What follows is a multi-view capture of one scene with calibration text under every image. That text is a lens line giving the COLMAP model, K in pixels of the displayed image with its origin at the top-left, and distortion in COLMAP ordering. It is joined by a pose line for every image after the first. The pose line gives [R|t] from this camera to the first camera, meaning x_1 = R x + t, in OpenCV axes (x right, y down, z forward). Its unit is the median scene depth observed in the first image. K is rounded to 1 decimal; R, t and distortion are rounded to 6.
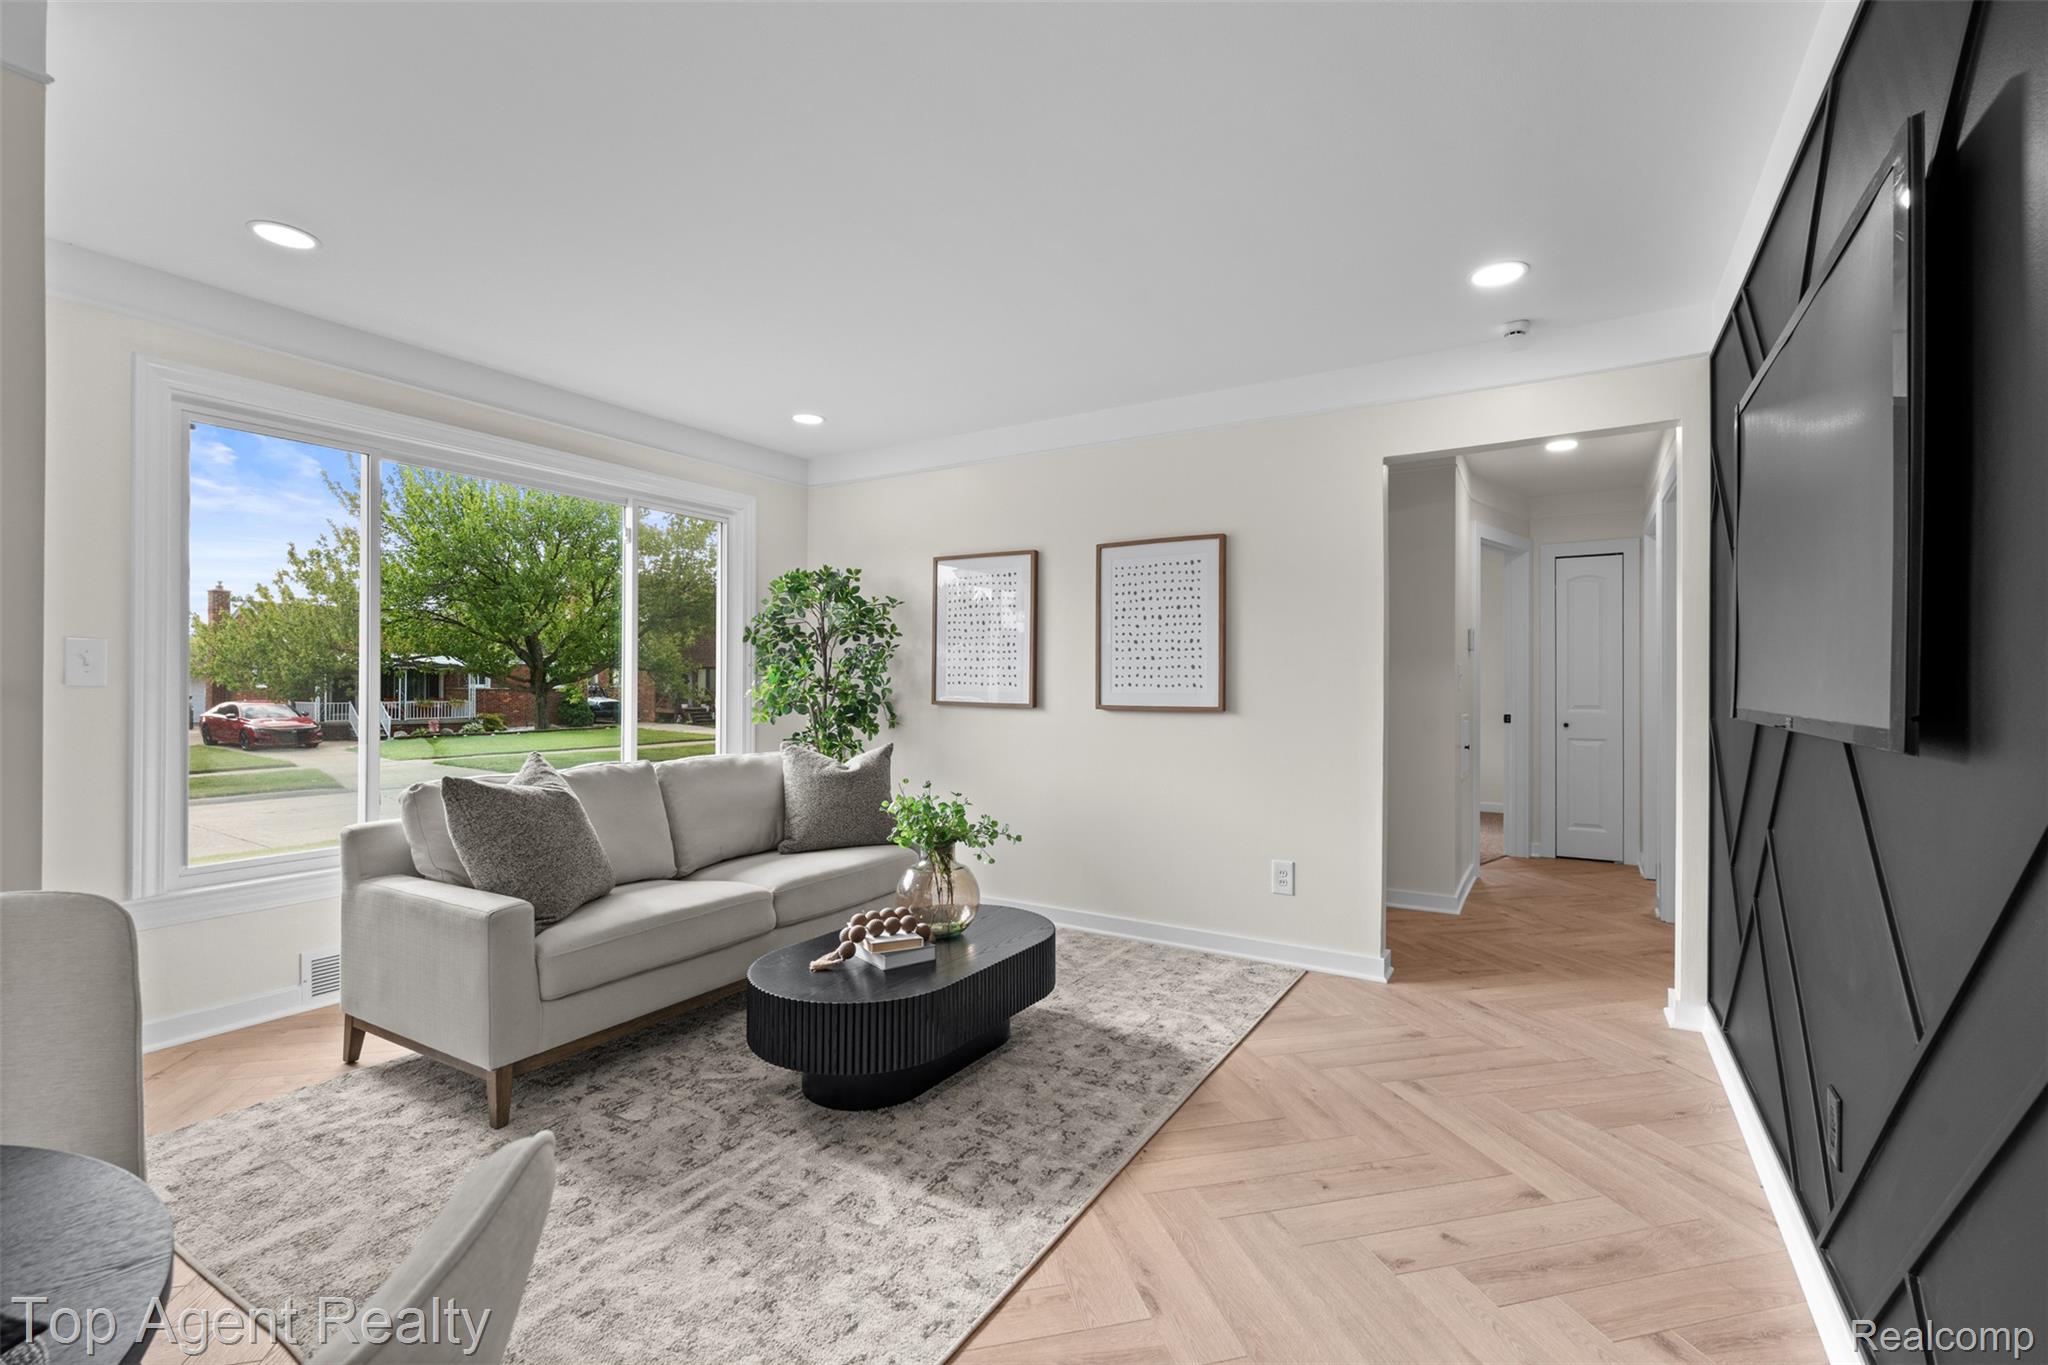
lens RADIAL K [[901.4, 0, 1027.9], [0, 901.4, 681.6], [0, 0, 1]] dist [-0.004709, 0.000854]
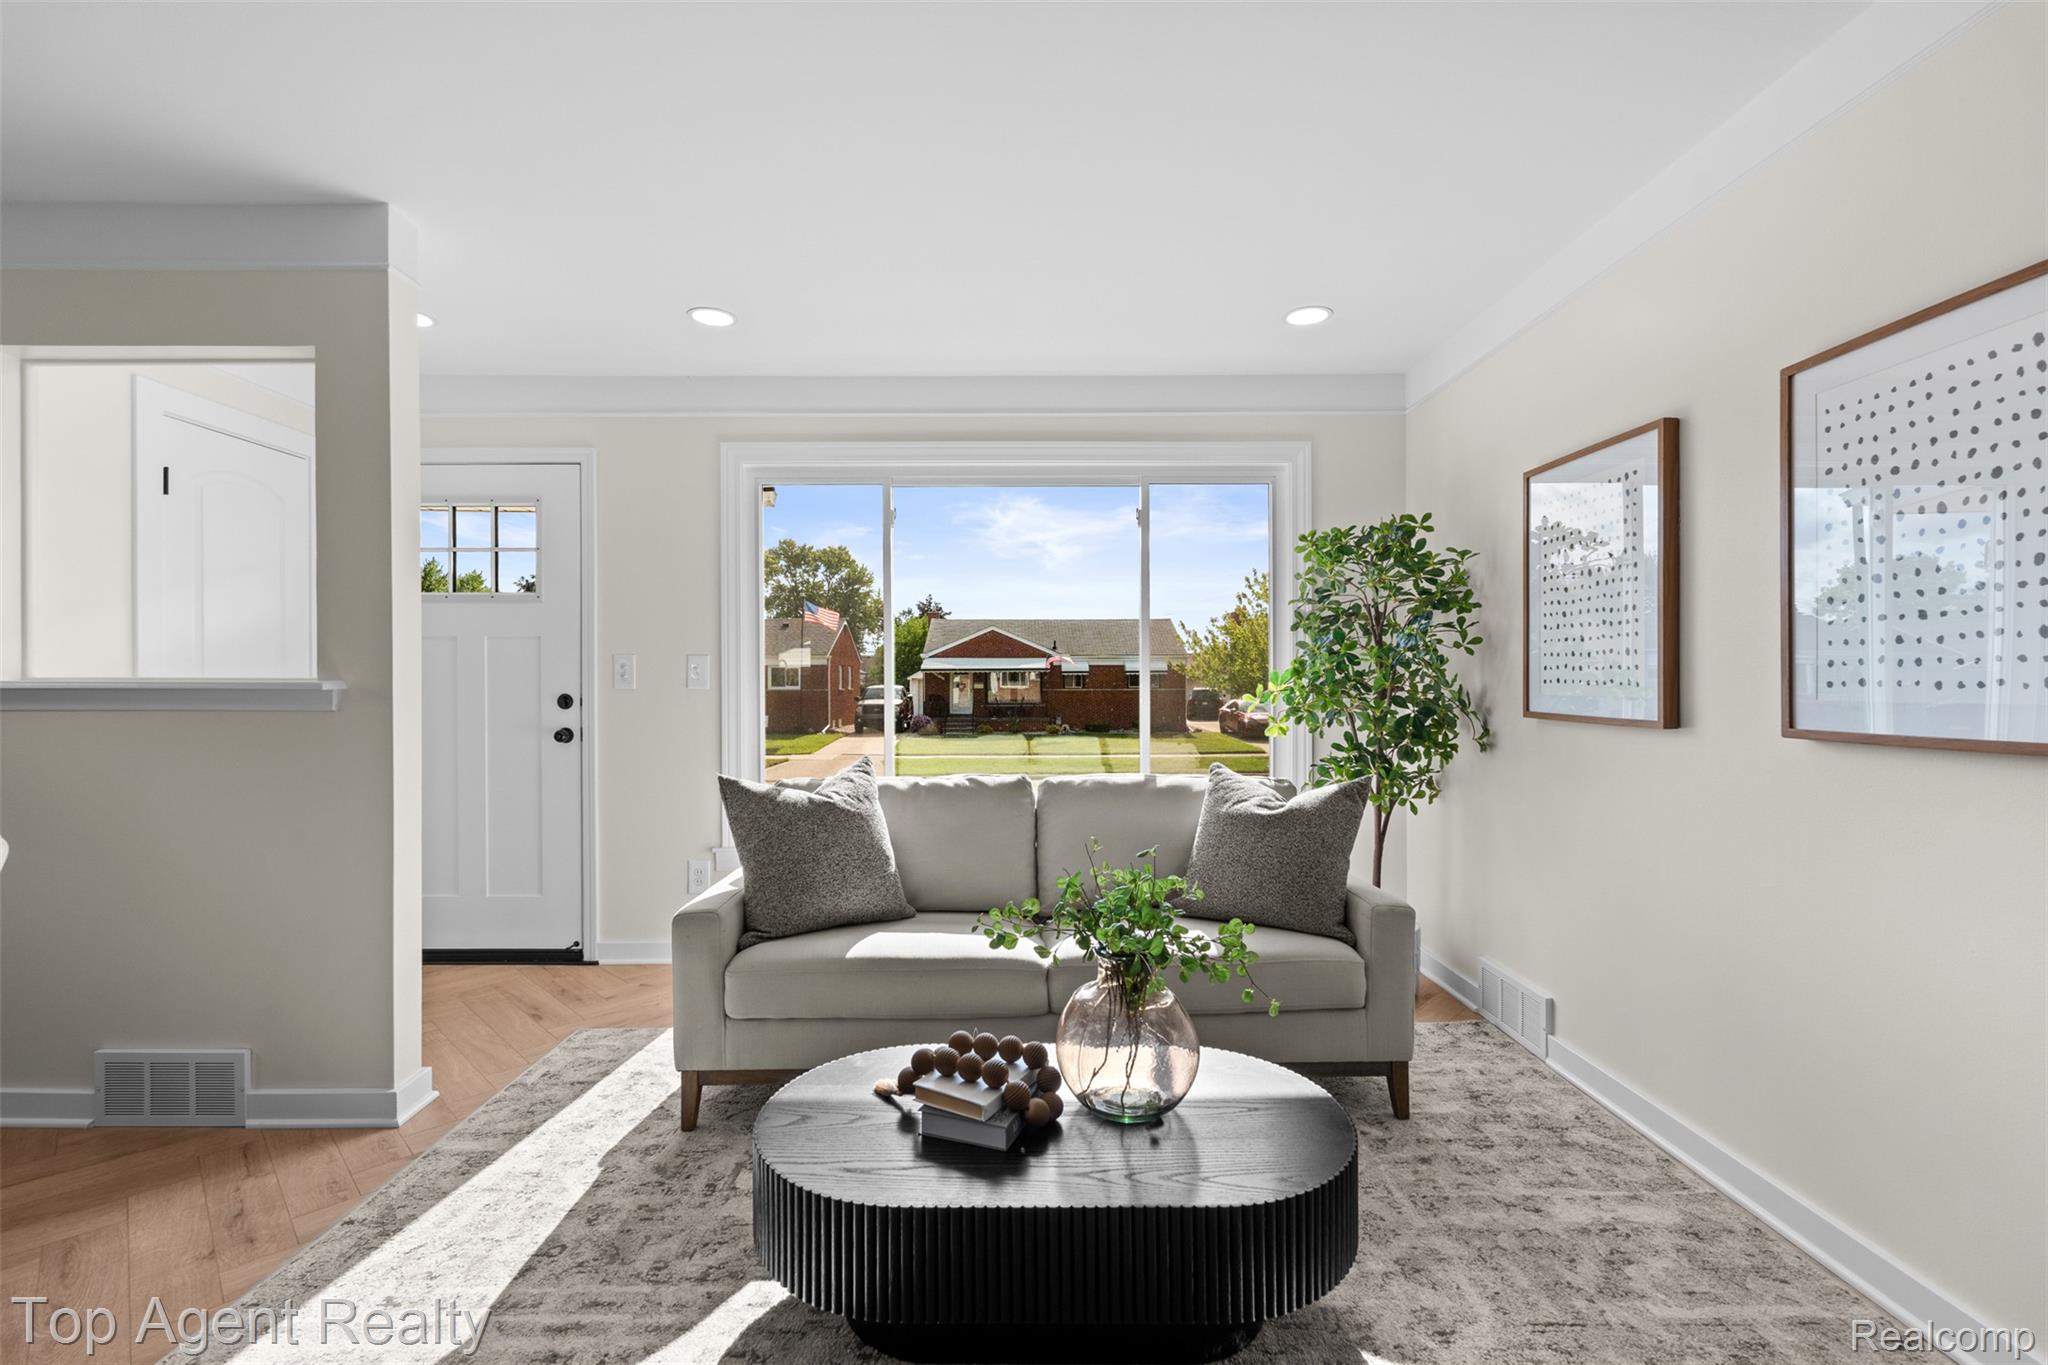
lens RADIAL K [[901.4, 0, 1011.6], [0, 901.4, 679.9], [0, 0, 1]] dist [-0.004709, 0.000854]
pose [[0.519831, -0.009438, -0.854217, 0.273528], [0.008558, 0.999946, -0.005840, 0.001531], [0.854226, -0.004275, 0.519884, 0.467053]]
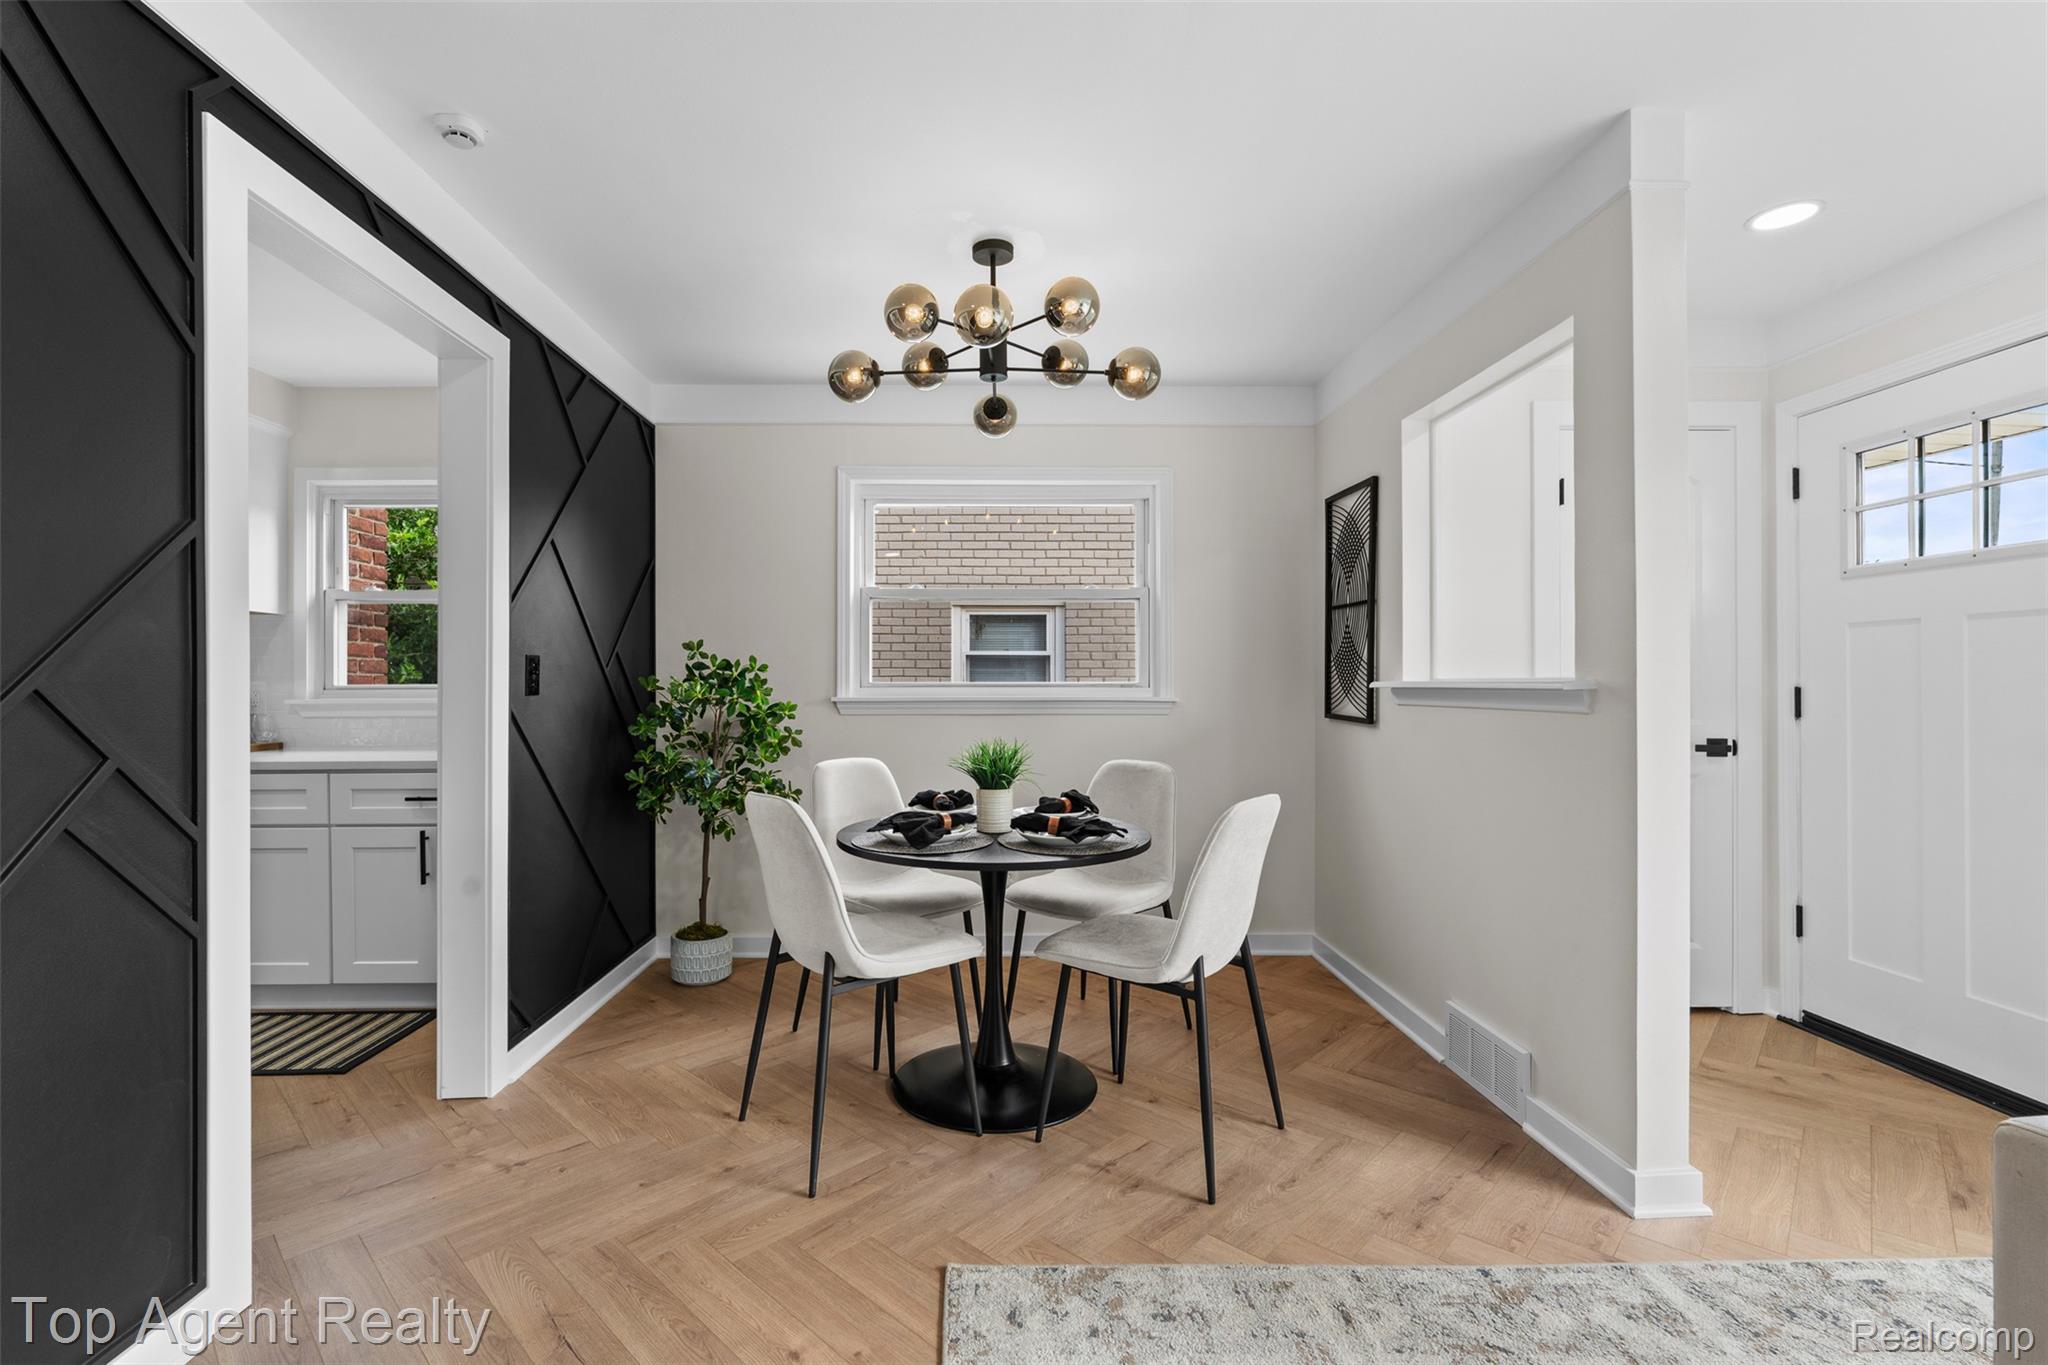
lens RADIAL K [[901.4, 0, 993.6], [0, 901.4, 687.0], [0, 0, 1]] dist [-0.004709, 0.000854]
pose [[-0.845977, -0.005525, -0.533191, 0.111407], [-0.001551, 0.999968, -0.007901, 0.003202], [0.533218, -0.005857, -0.845958, 0.662712]]
